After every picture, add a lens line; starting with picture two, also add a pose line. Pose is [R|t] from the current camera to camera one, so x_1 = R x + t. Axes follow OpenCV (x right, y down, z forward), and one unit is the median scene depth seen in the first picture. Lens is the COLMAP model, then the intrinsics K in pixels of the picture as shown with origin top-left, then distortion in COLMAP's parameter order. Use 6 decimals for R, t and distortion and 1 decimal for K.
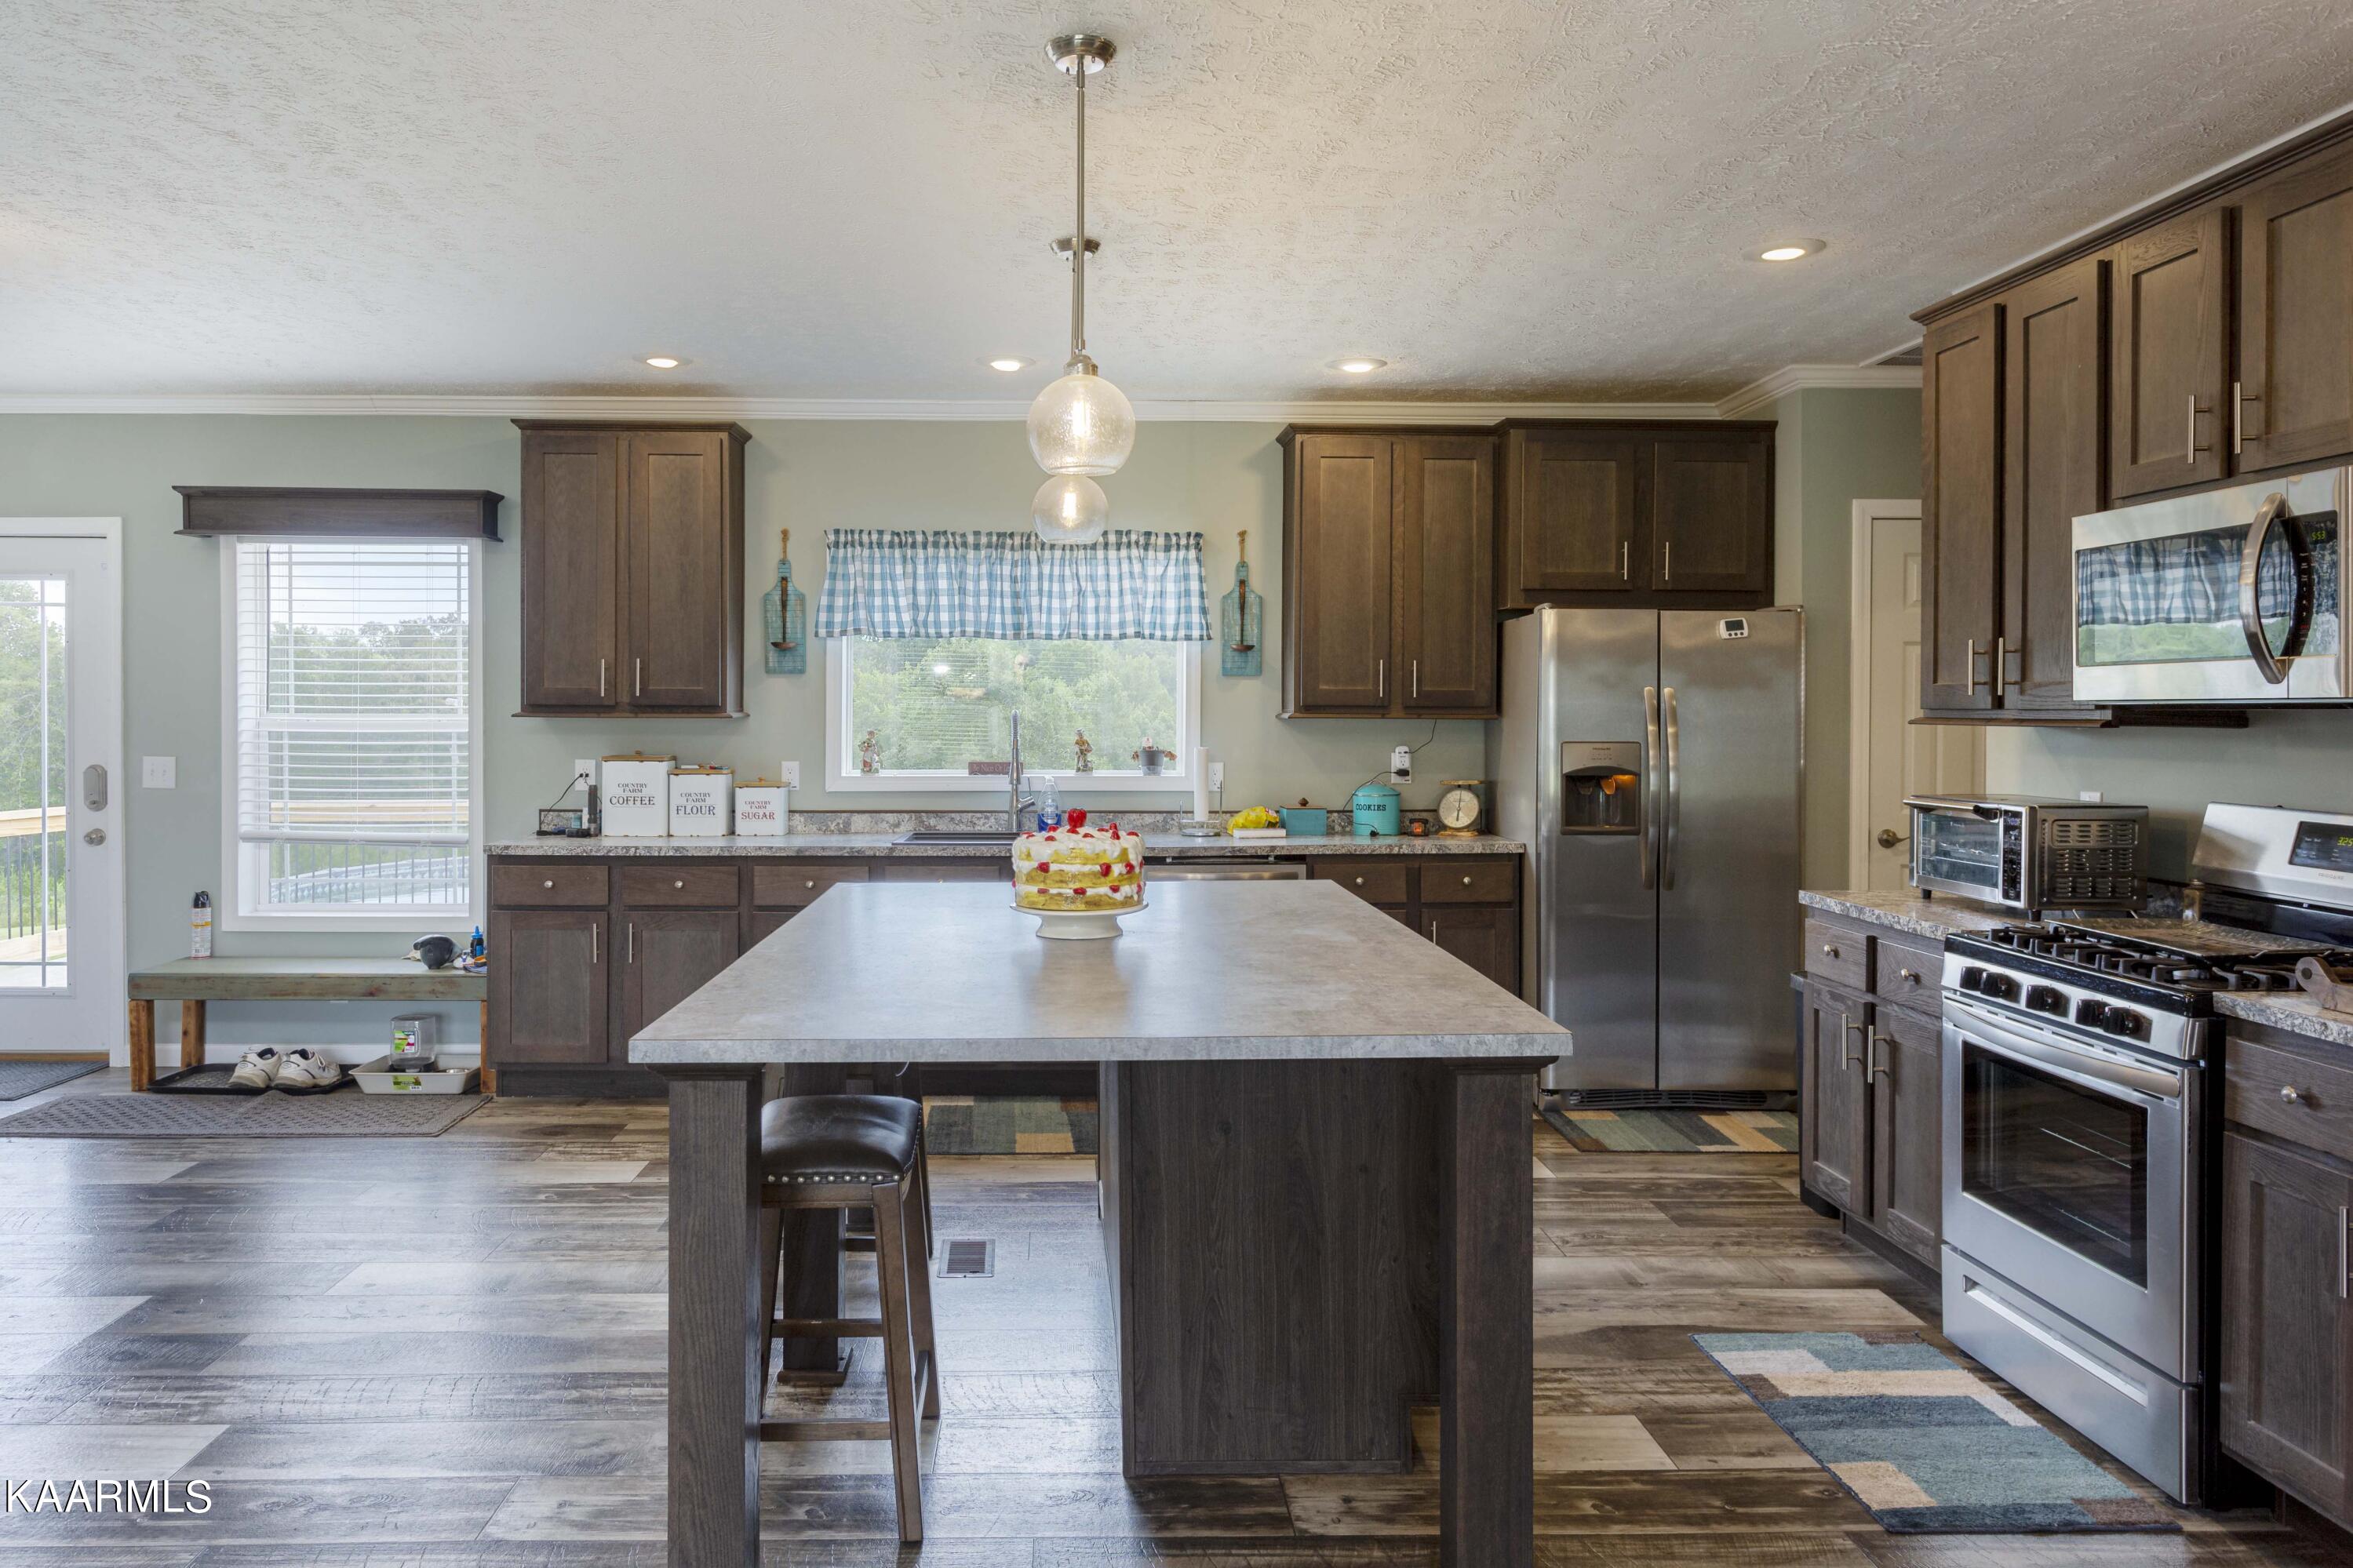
lens RADIAL K [[1648.6, 0, 1101.0], [0, 1648.6, 707.0], [0, 0, 1]] dist [0.012267, 0.005429]
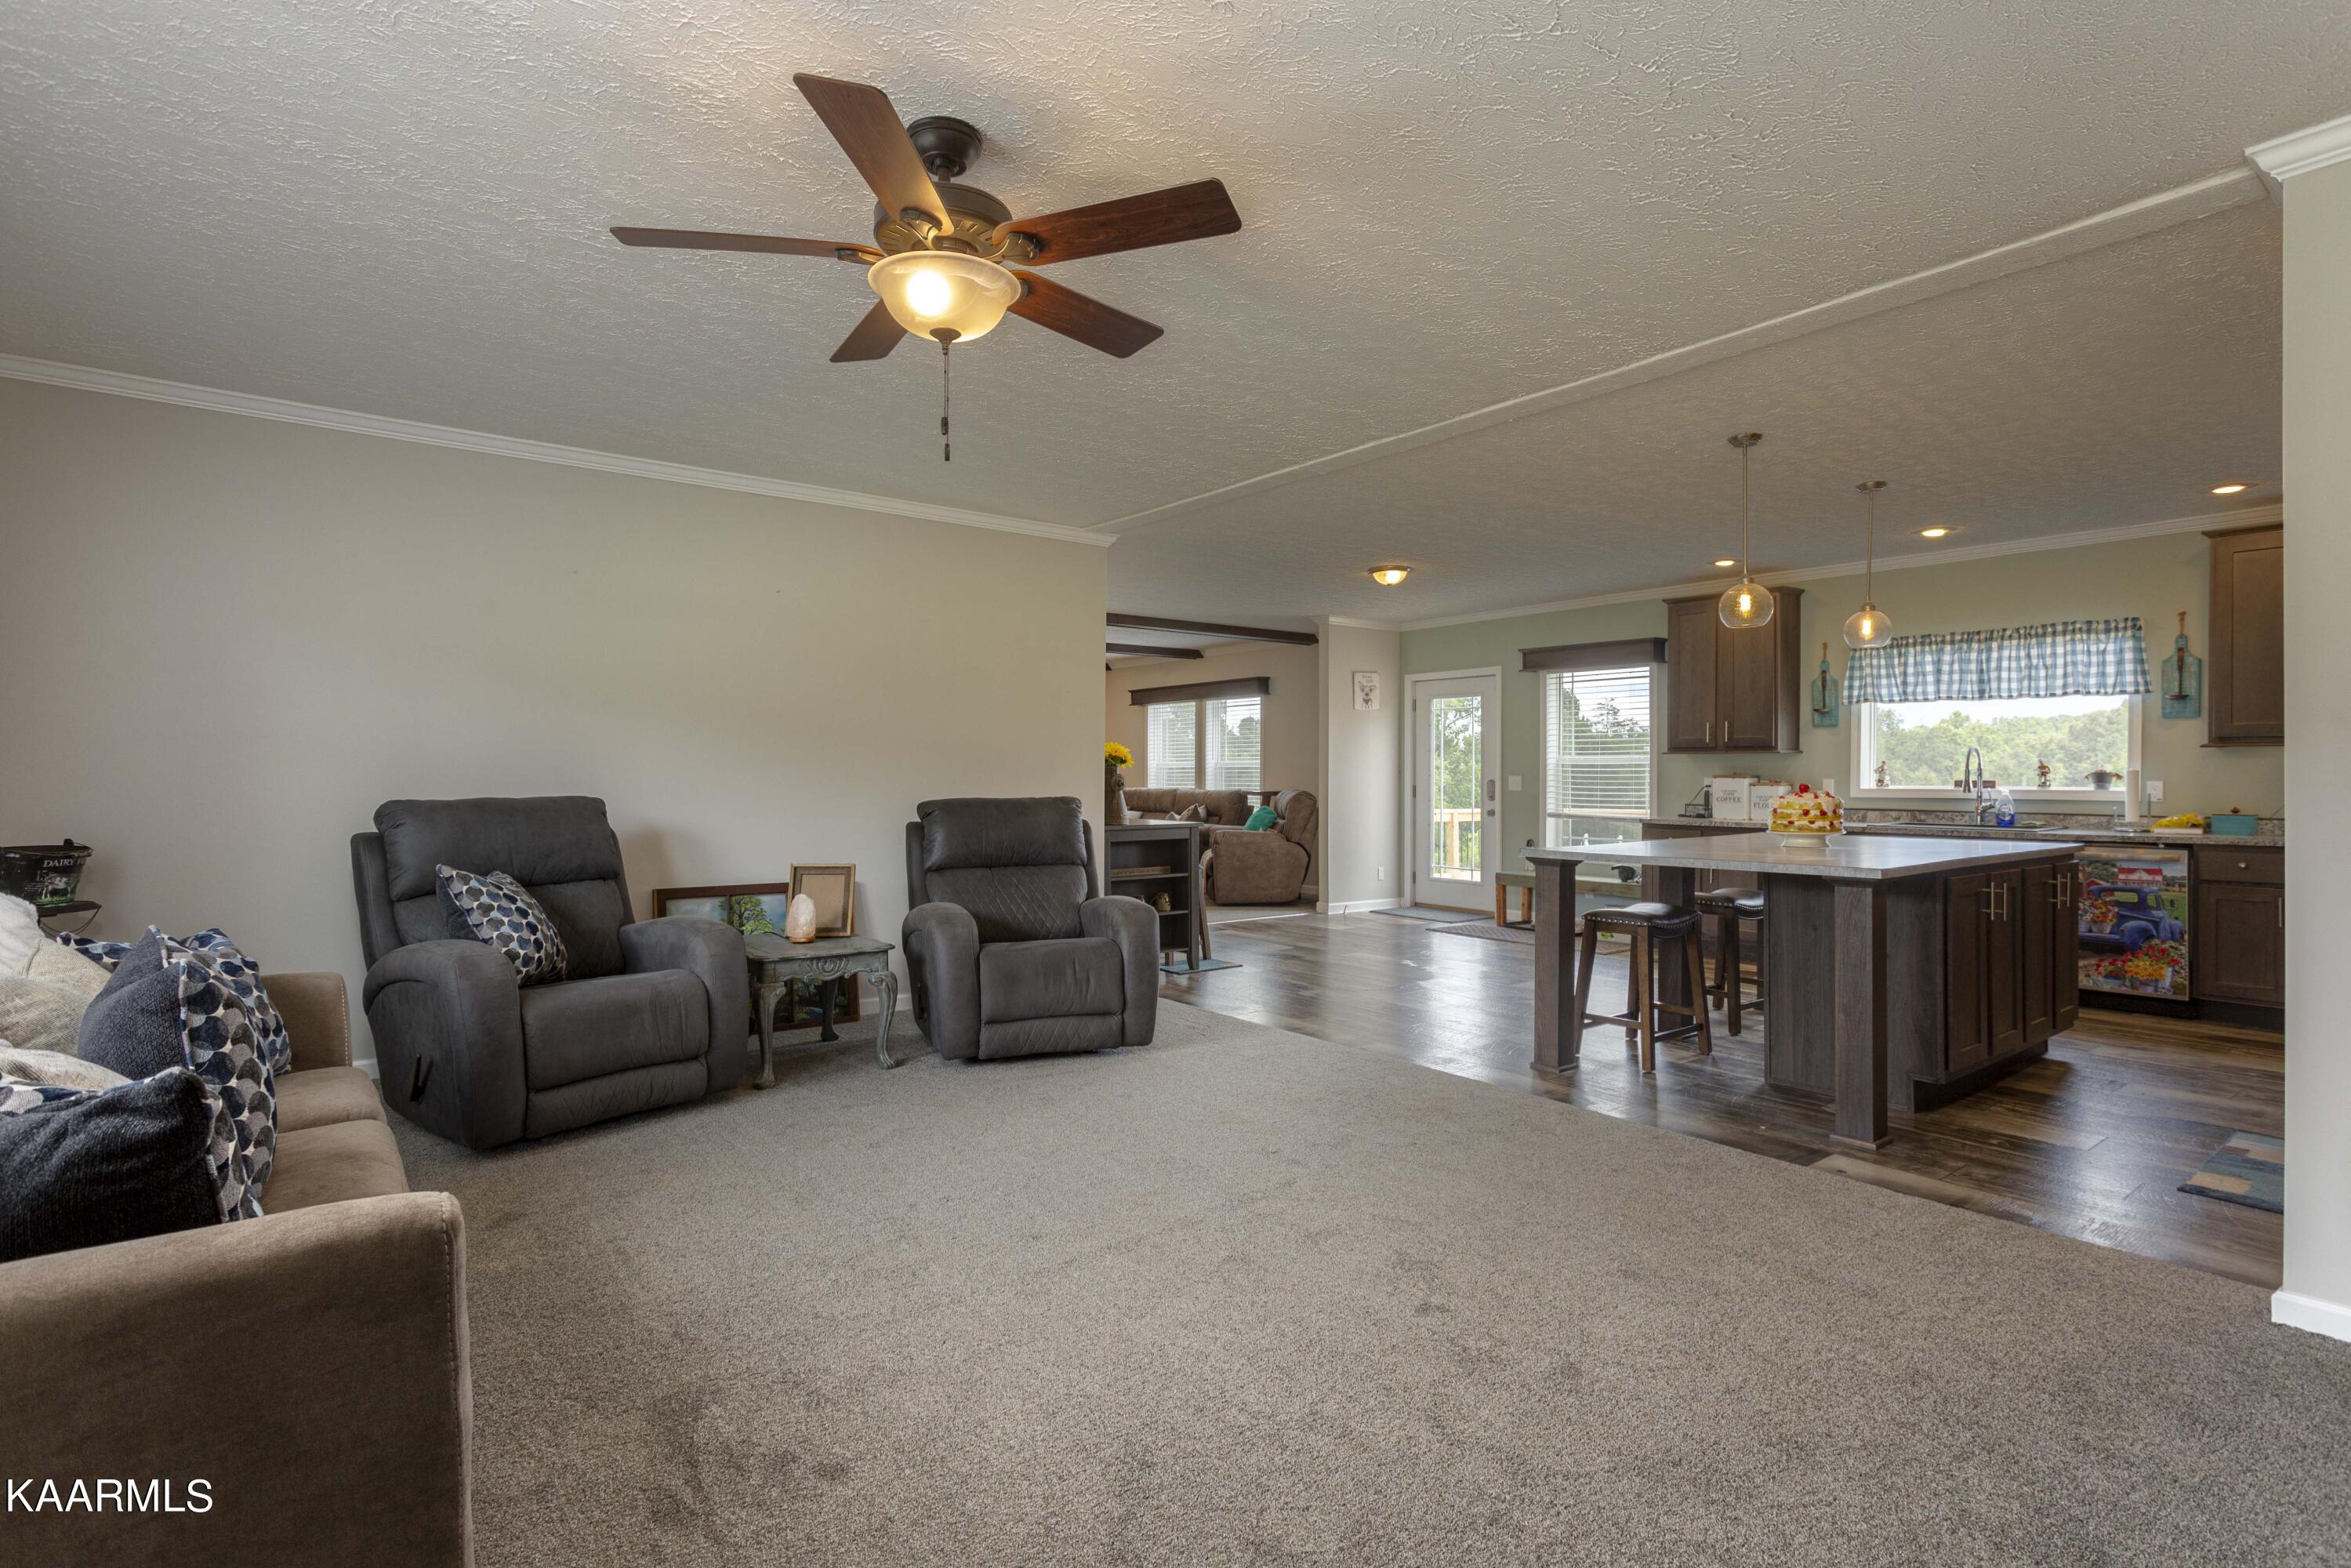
lens RADIAL K [[1149.6, 0, 1181.0], [0, 1149.6, 778.4], [0, 0, 1]] dist [0.001860, -0.000017]
pose [[0.608778, 0.001405, -0.793340, 0.346395], [0.002865, 0.999988, 0.003970, 0.025744], [0.793336, -0.004690, 0.608766, -0.248710]]
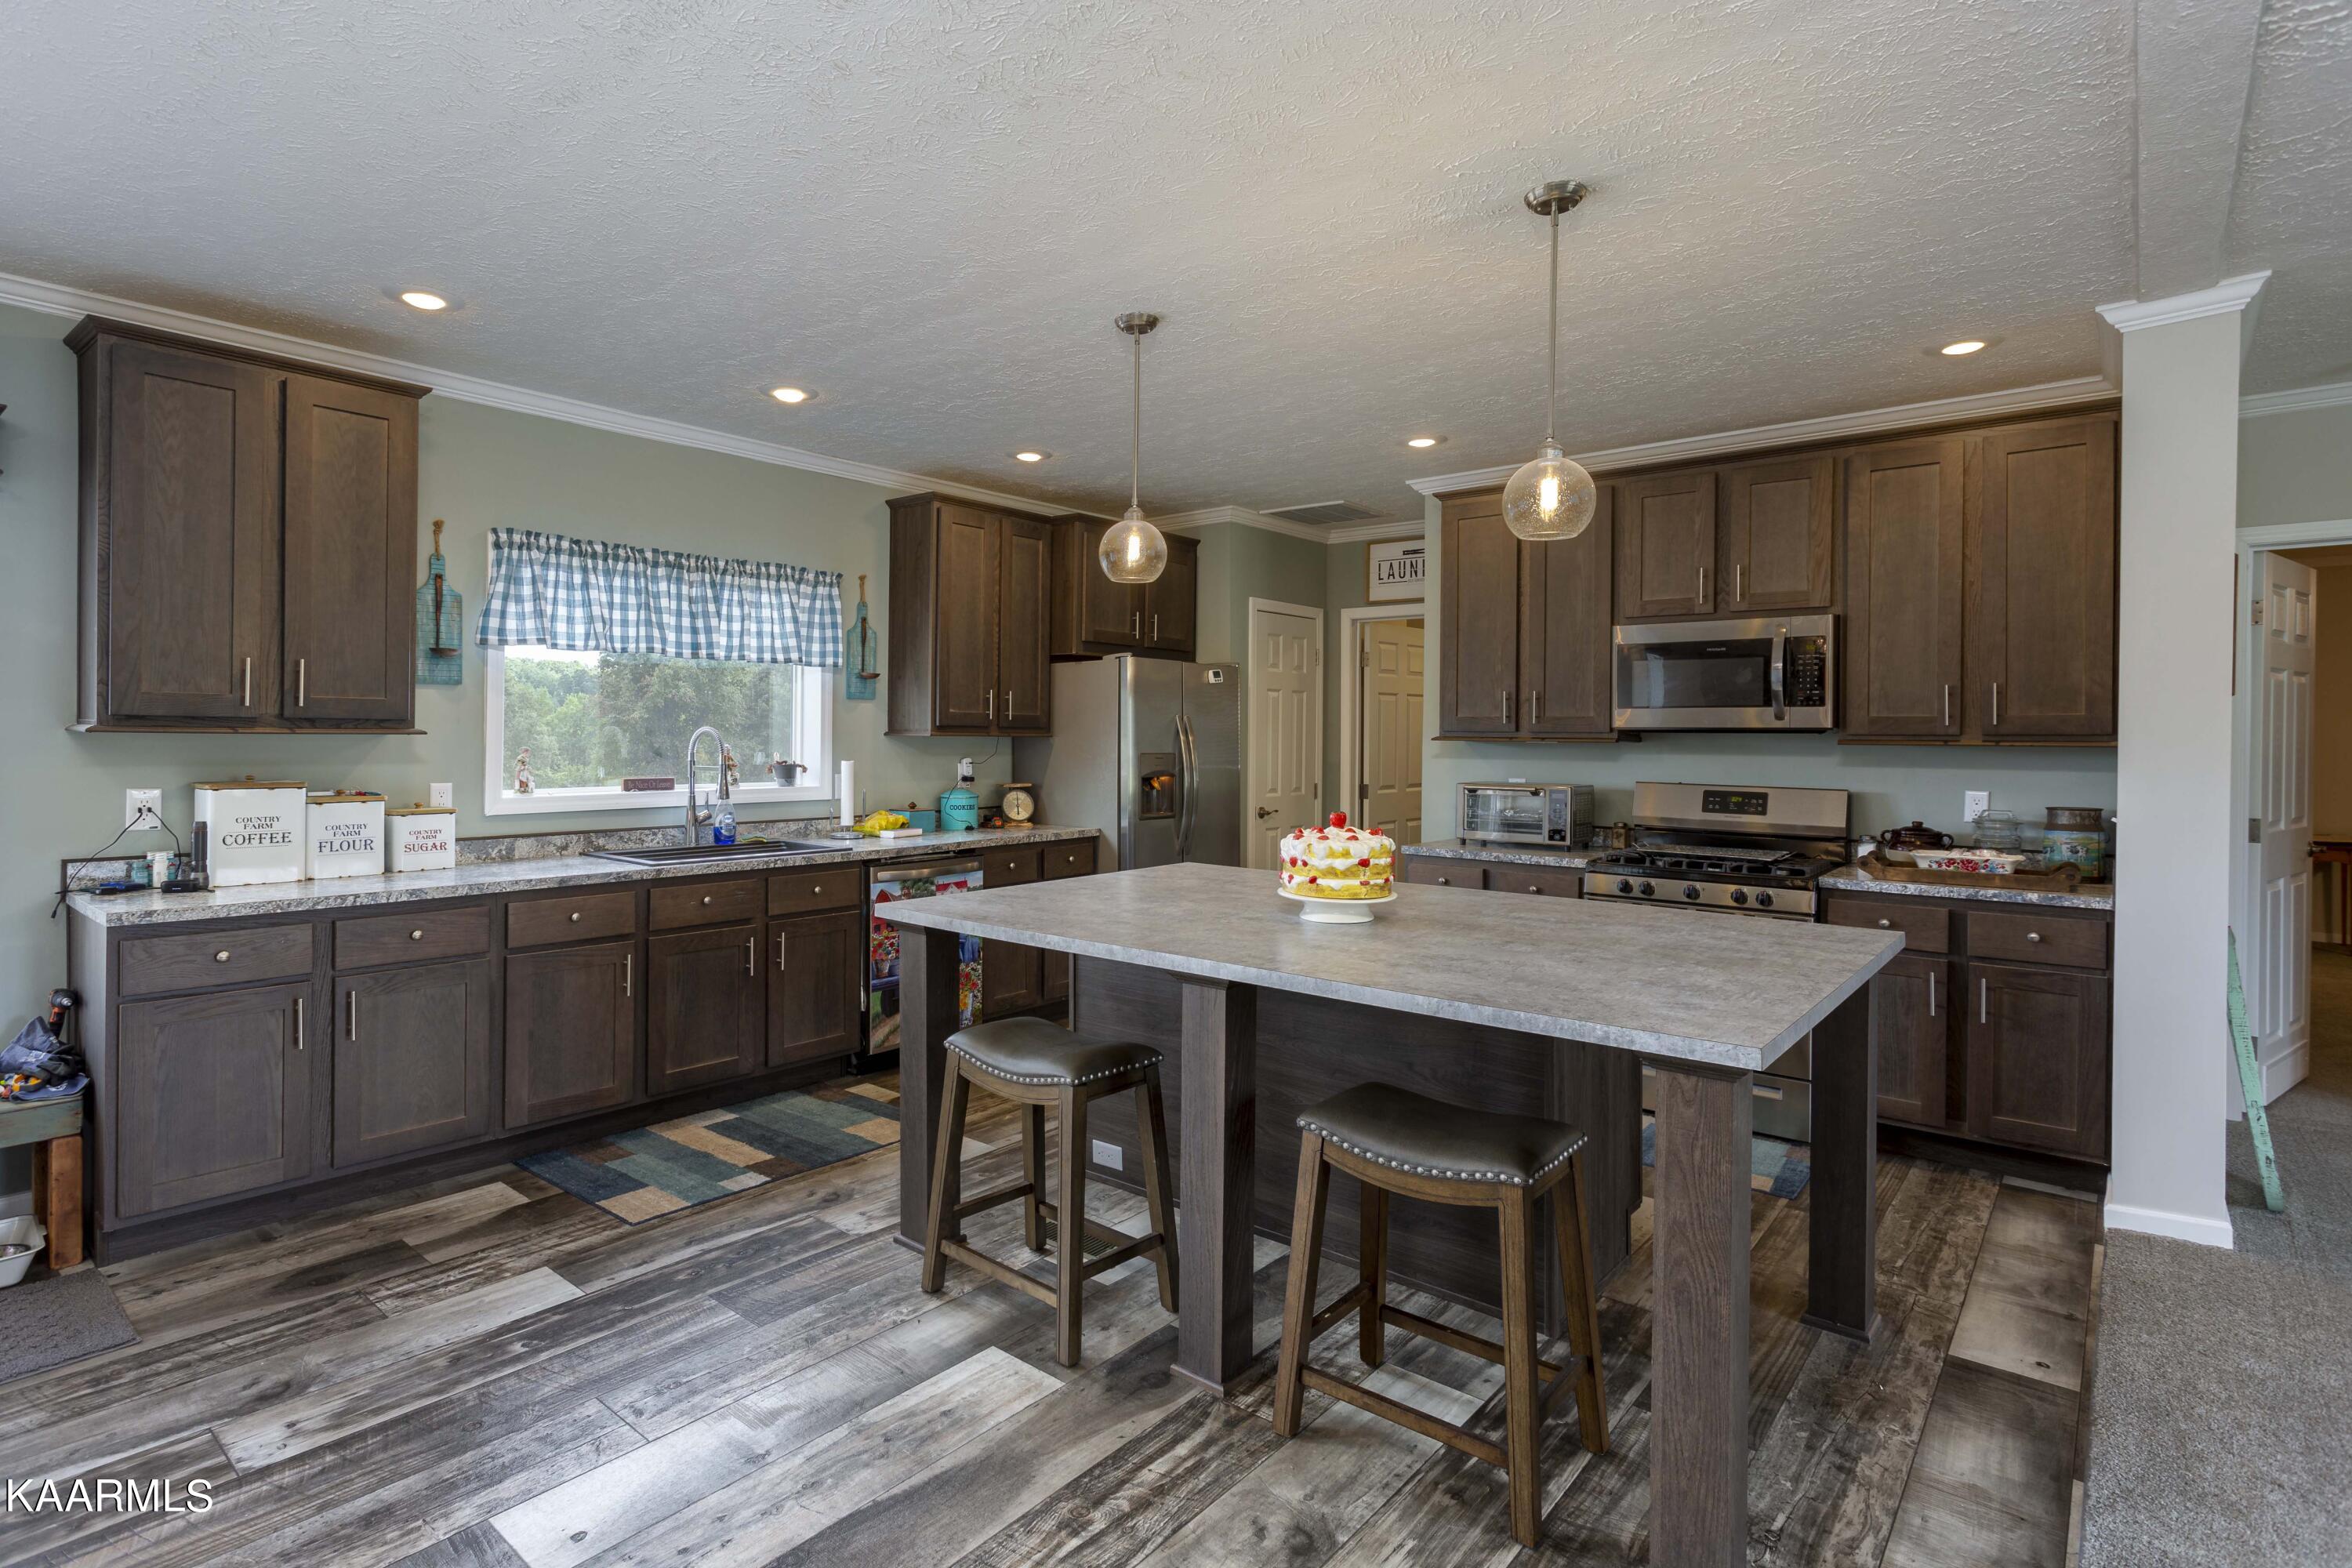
lens RADIAL K [[1158.8, 0, 1131.7], [0, 1158.8, 740.4], [0, 0, 1]] dist [-0.001190, 0.000346]
pose [[0.674905, -0.001277, 0.737904, -0.399729], [-0.004656, 0.999971, 0.005989, 0.004358], [-0.737890, -0.007477, 0.674879, 0.310861]]
